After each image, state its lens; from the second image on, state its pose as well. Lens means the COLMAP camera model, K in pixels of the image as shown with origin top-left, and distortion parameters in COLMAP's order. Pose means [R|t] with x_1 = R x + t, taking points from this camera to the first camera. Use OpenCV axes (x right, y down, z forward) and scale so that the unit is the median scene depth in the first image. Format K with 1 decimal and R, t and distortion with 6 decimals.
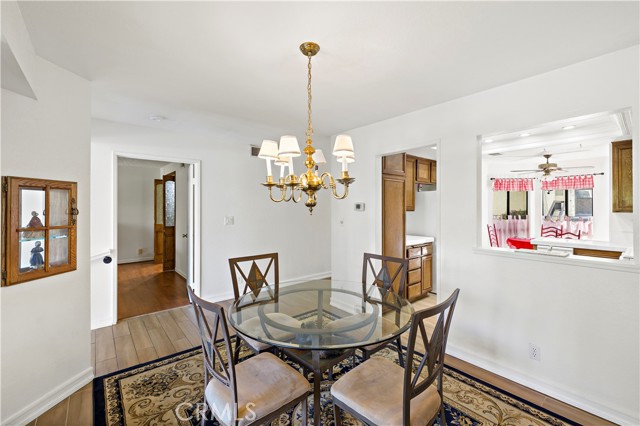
lens RADIAL K [[272.9, 0, 319.4], [0, 272.9, 206.3], [0, 0, 1]] dist [-0.001916, -0.000209]
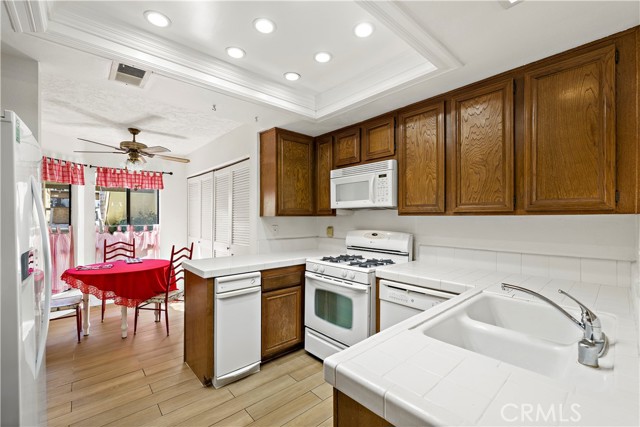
lens RADIAL K [[272.9, 0, 319.5], [0, 272.9, 216.4], [0, 0, 1]] dist [-0.001916, -0.000209]
pose [[-0.030747, 0.005563, 0.999512, 0.159471], [-0.001125, 0.999984, -0.005600, 0.015212], [-0.999527, -0.001296, -0.030740, 0.492231]]
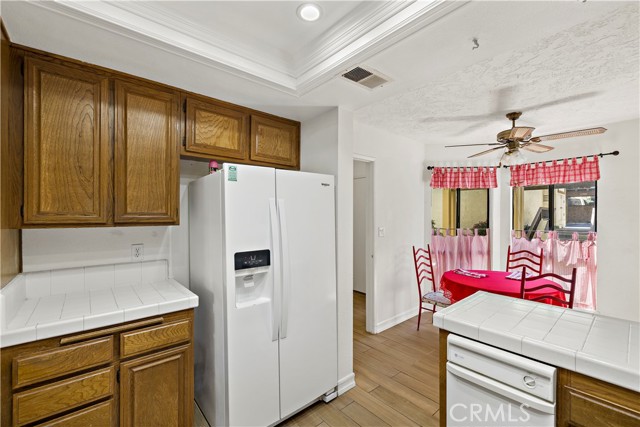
lens RADIAL K [[272.9, 0, 322.5], [0, 272.9, 217.9], [0, 0, 1]] dist [-0.001916, -0.000209]
pose [[0.999724, -0.000220, 0.023495, 0.391568], [-0.000038, 0.999940, 0.010970, 0.001924], [-0.023496, -0.010968, 0.999664, 0.414901]]
